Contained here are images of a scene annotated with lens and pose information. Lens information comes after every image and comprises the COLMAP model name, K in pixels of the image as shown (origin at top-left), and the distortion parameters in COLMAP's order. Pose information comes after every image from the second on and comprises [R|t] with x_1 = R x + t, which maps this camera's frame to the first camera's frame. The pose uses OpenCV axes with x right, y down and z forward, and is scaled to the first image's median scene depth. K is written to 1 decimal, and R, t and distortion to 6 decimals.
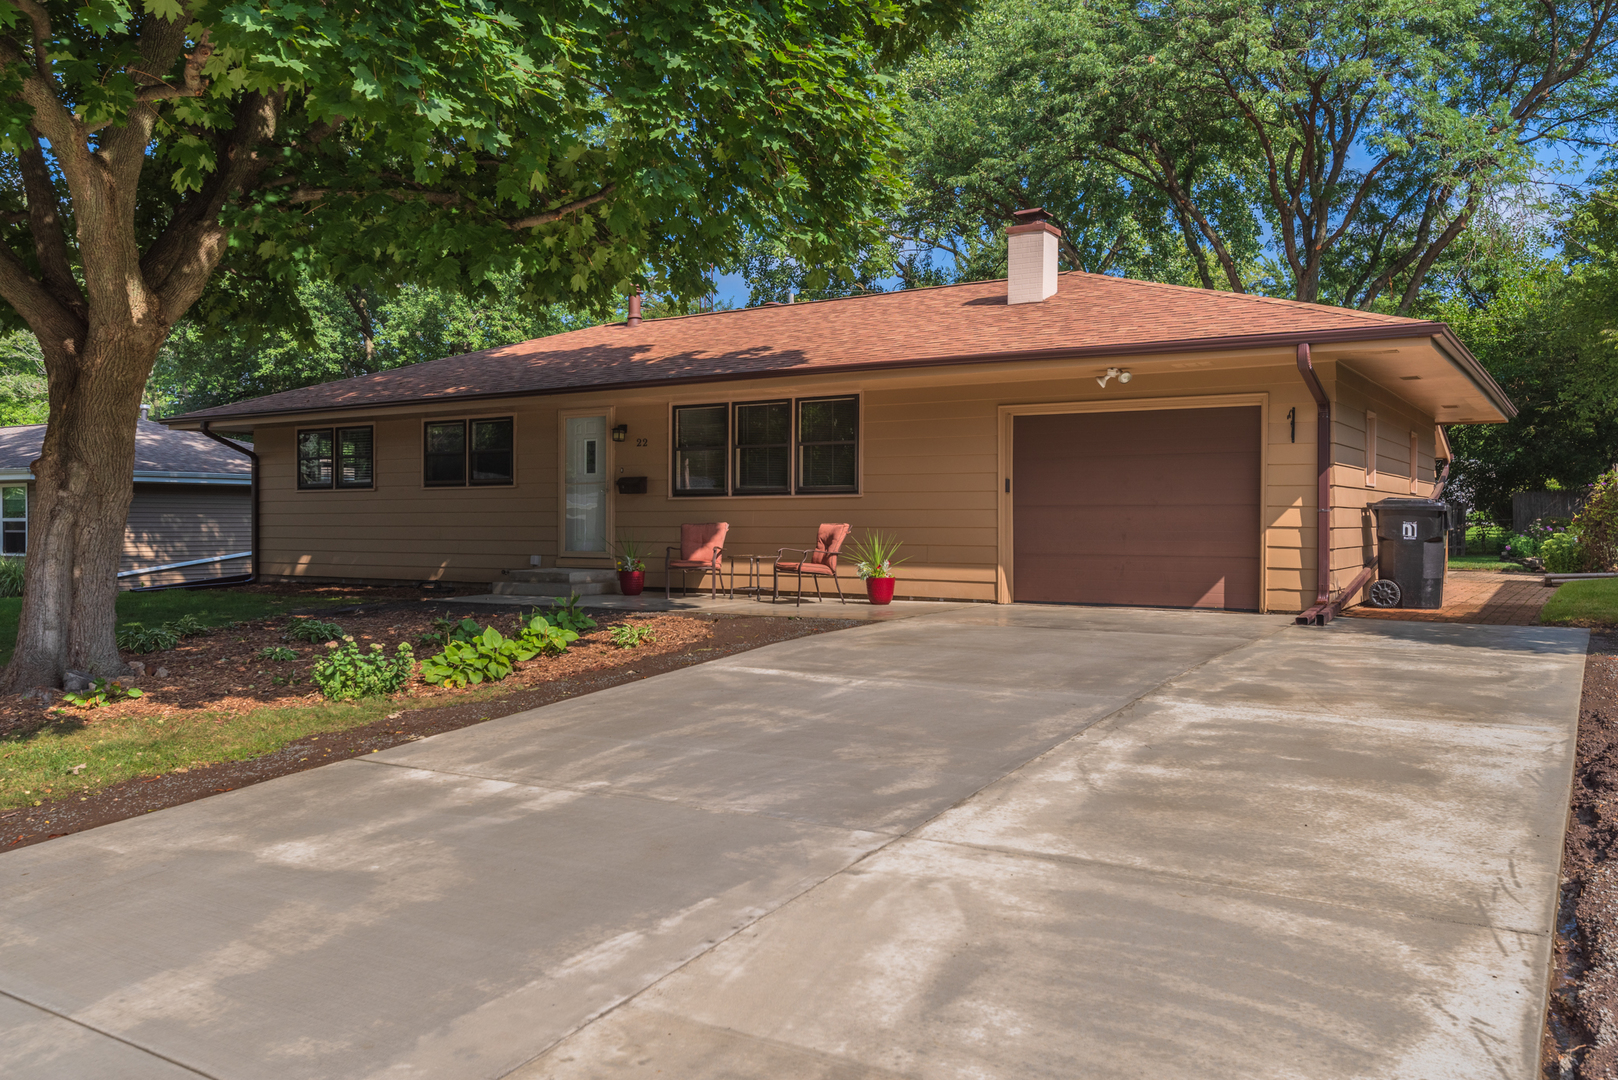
lens RADIAL K [[1282.3, 0, 807.9], [0, 1282.3, 539.8], [0, 0, 1]] dist [0.000176, -0.001859]
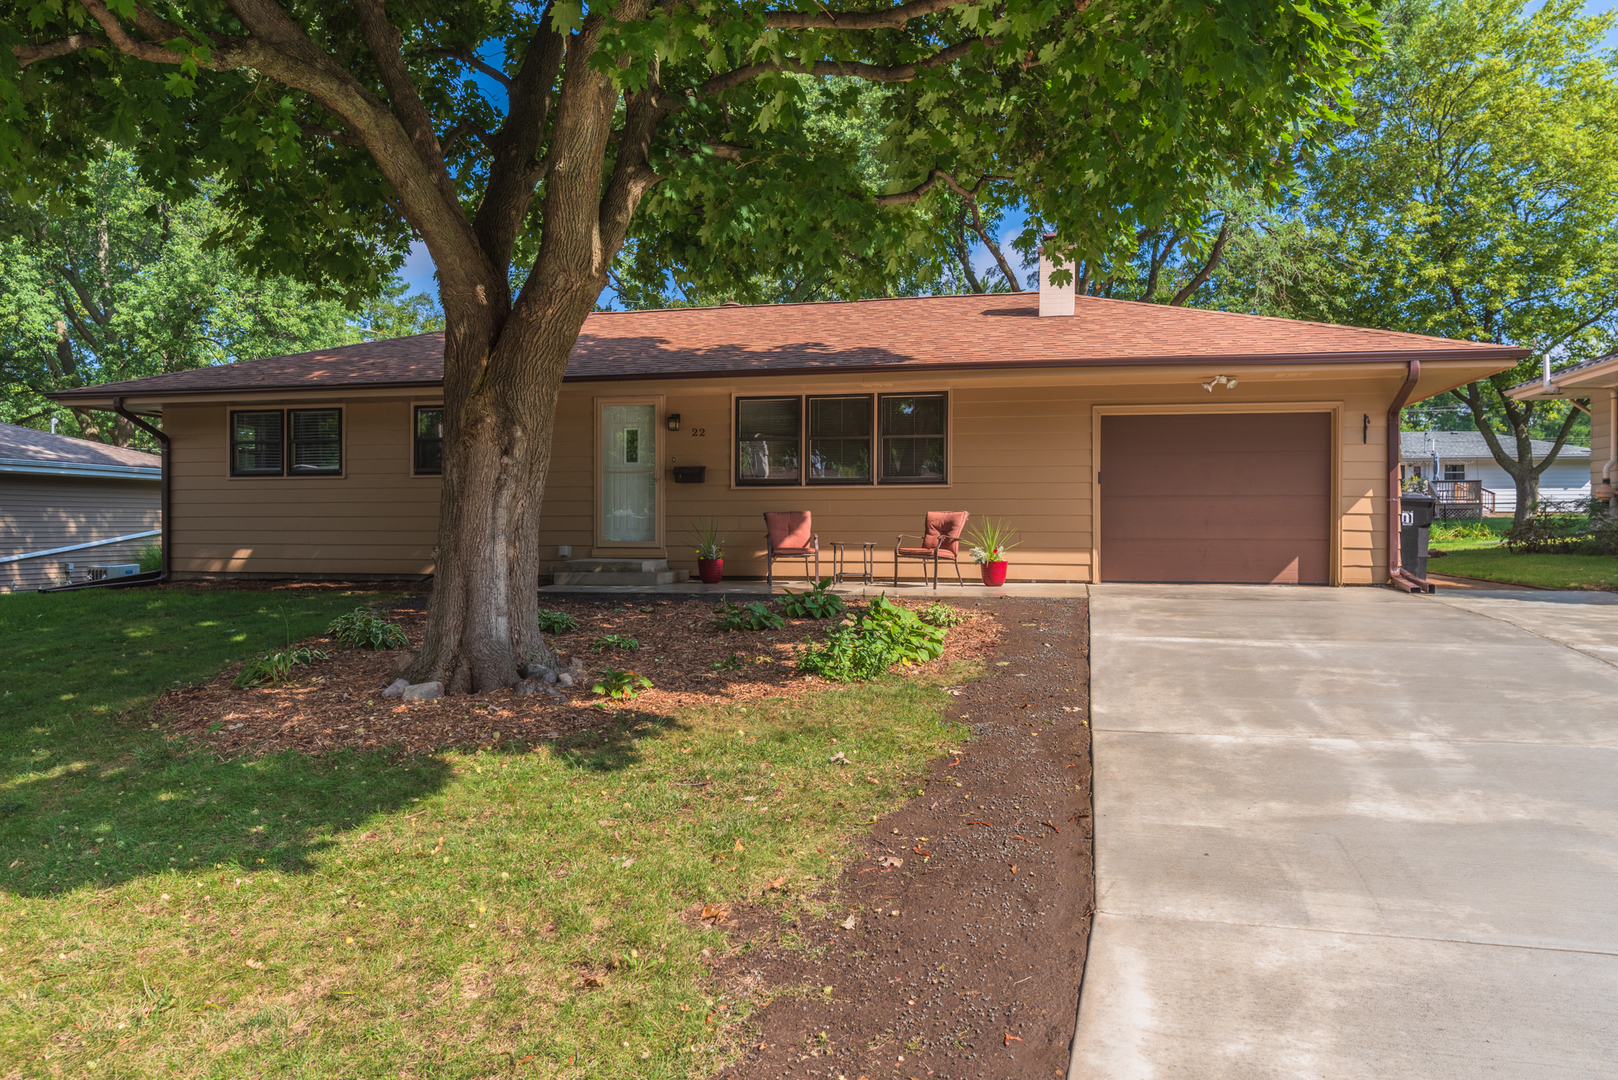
lens RADIAL K [[1195.7, 0, 808.9], [0, 1195.7, 536.2], [0, 0, 1]] dist [-0.000179, 0.003005]
pose [[0.943821, -0.001652, 0.330453, -0.397636], [0.003962, 0.999972, -0.006317, 0.013131], [-0.330433, 0.007271, 0.943801, 0.096806]]
